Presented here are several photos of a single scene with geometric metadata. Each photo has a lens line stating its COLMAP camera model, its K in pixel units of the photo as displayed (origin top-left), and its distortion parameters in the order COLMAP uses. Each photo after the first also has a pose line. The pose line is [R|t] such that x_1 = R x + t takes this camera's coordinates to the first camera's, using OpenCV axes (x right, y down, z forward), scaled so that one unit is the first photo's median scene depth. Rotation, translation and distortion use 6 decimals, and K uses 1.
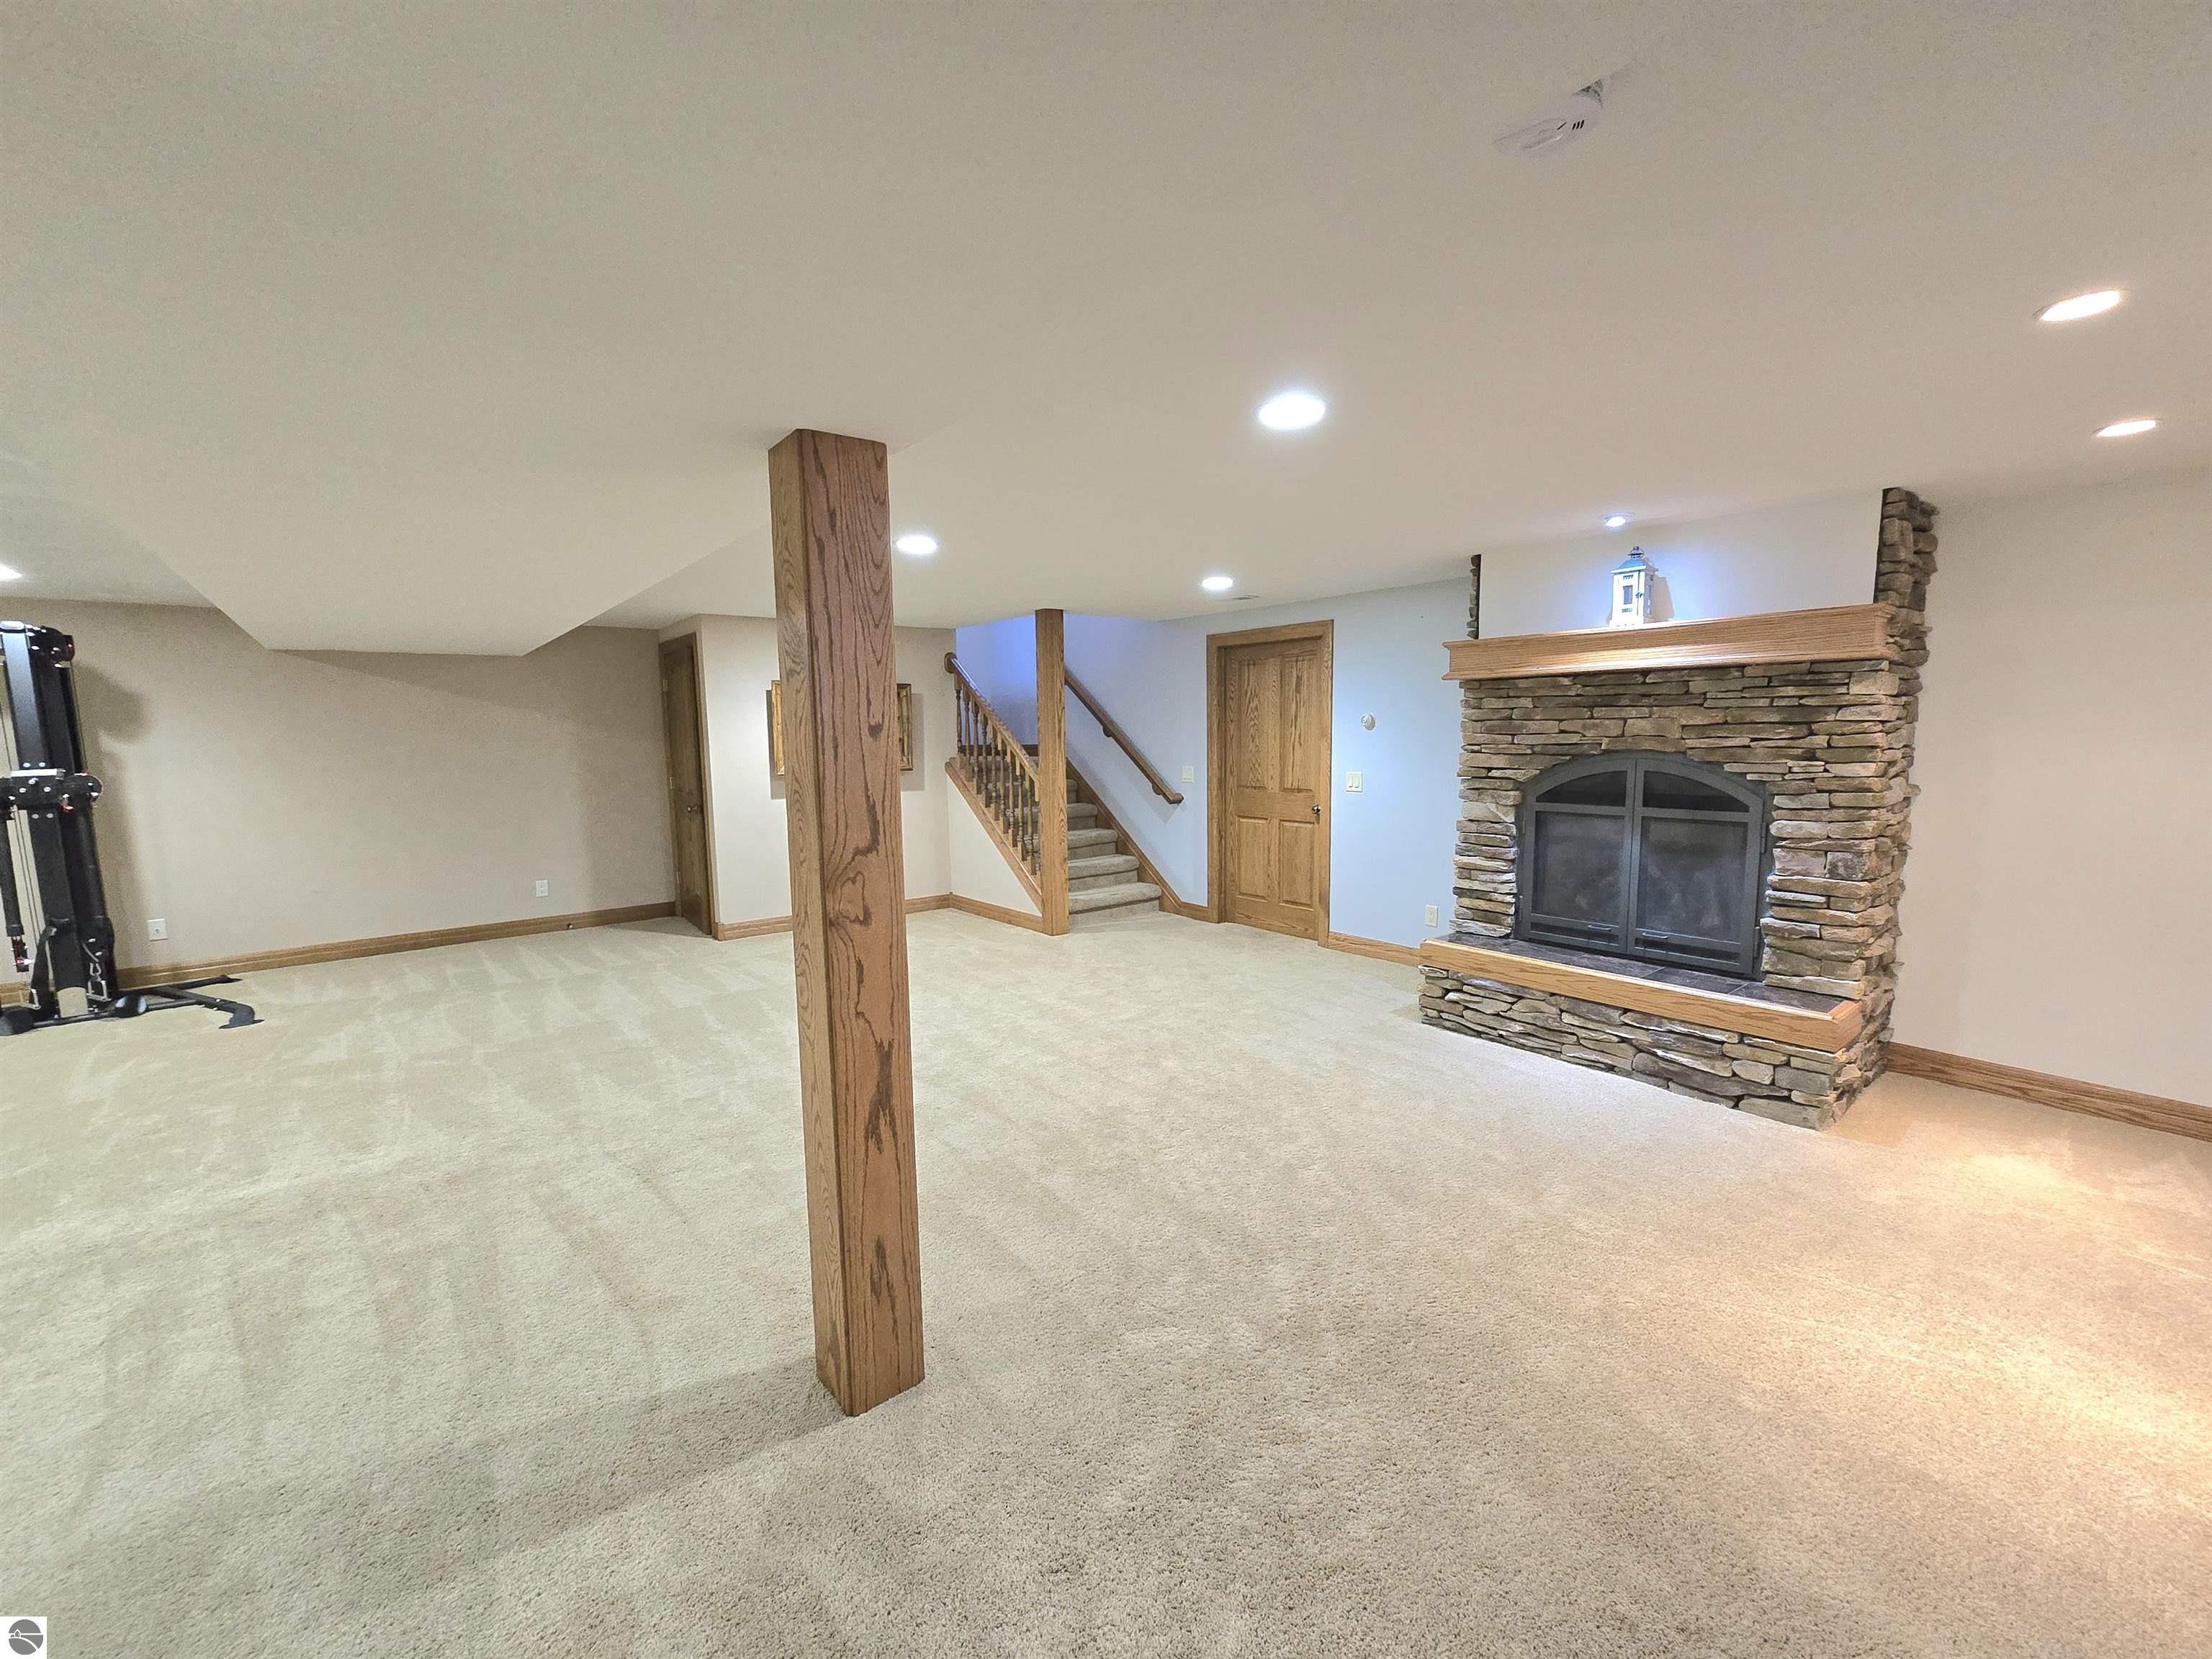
lens RADIAL K [[905.5, 0, 1098.1], [0, 905.5, 833.8], [0, 0, 1]] dist [-0.011236, 0.003892]
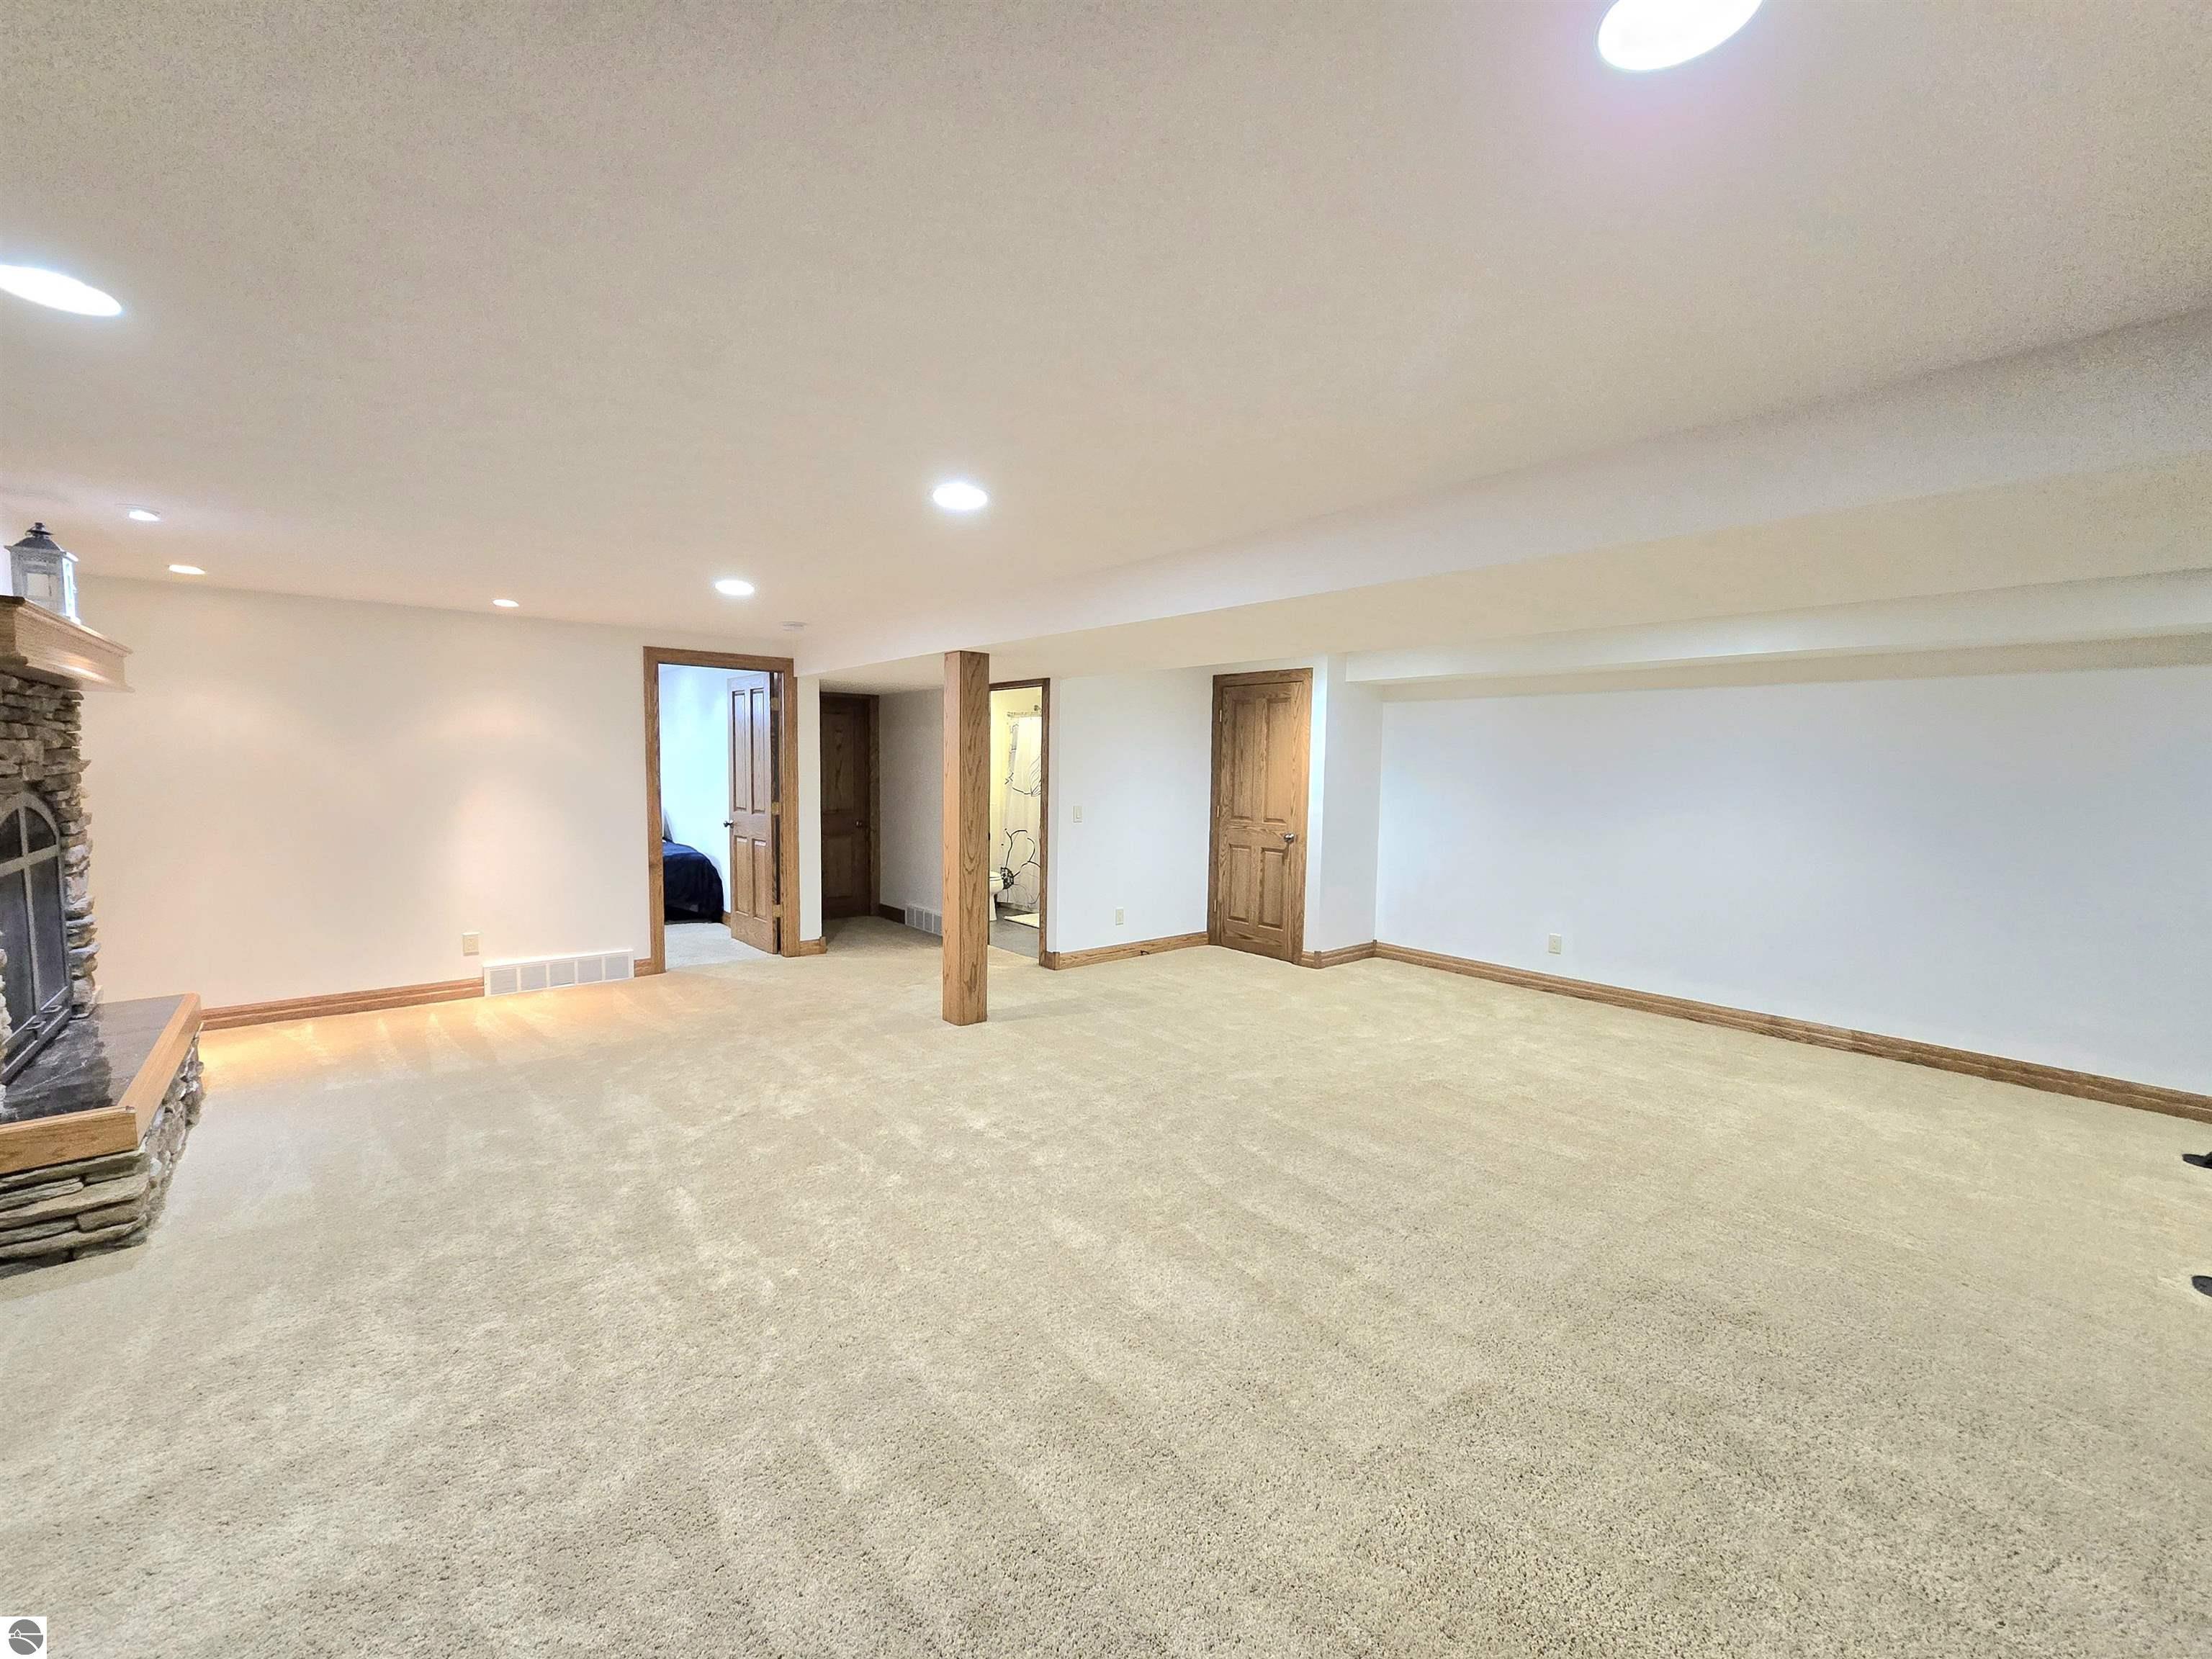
lens RADIAL K [[908.7, 0, 1097.0], [0, 908.7, 833.7], [0, 0, 1]] dist [-0.003347, -0.000208]
pose [[-0.999845, -0.001294, -0.017582, -0.270530], [-0.004696, 0.980817, 0.194874, -0.182553], [0.016992, 0.194927, -0.980671, 1.595746]]
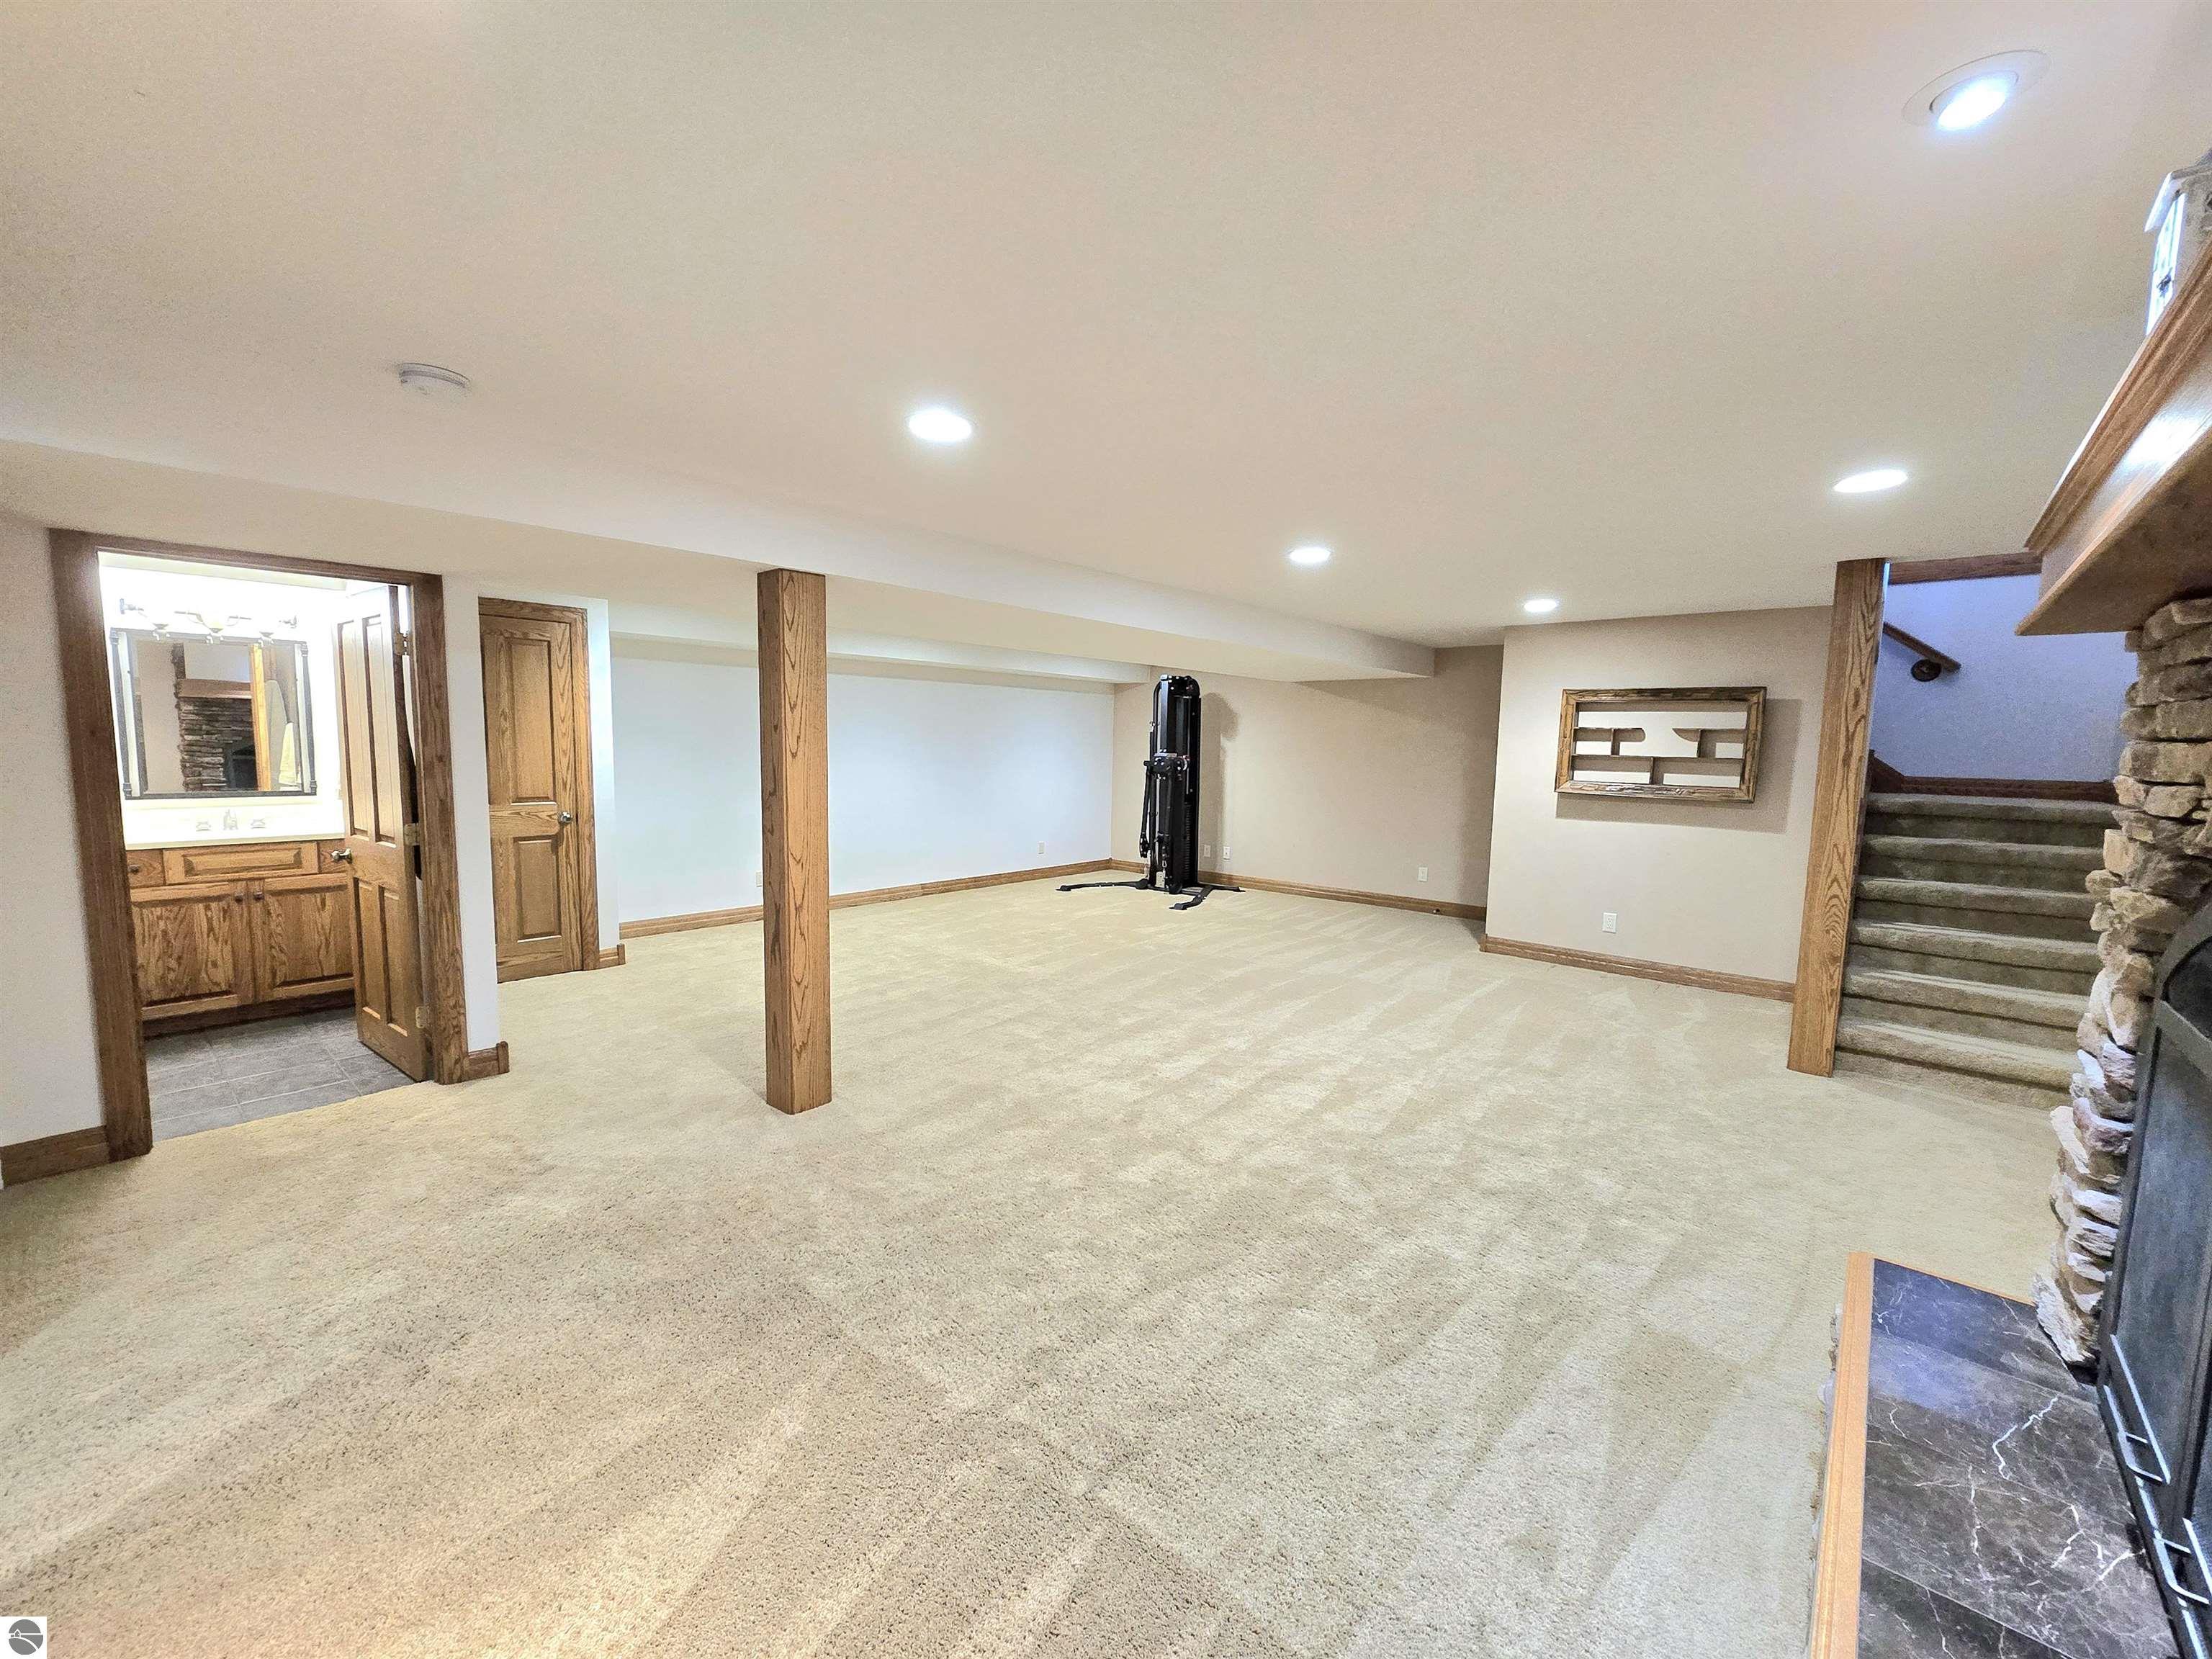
lens RADIAL K [[908.7, 0, 1097.0], [0, 908.7, 833.7], [0, 0, 1]] dist [-0.003347, -0.000208]
pose [[0.175883, 0.118099, -0.977301, 0.709175], [-0.135883, 0.986187, 0.094718, -0.070452], [0.974988, 0.116140, 0.189501, 0.556471]]
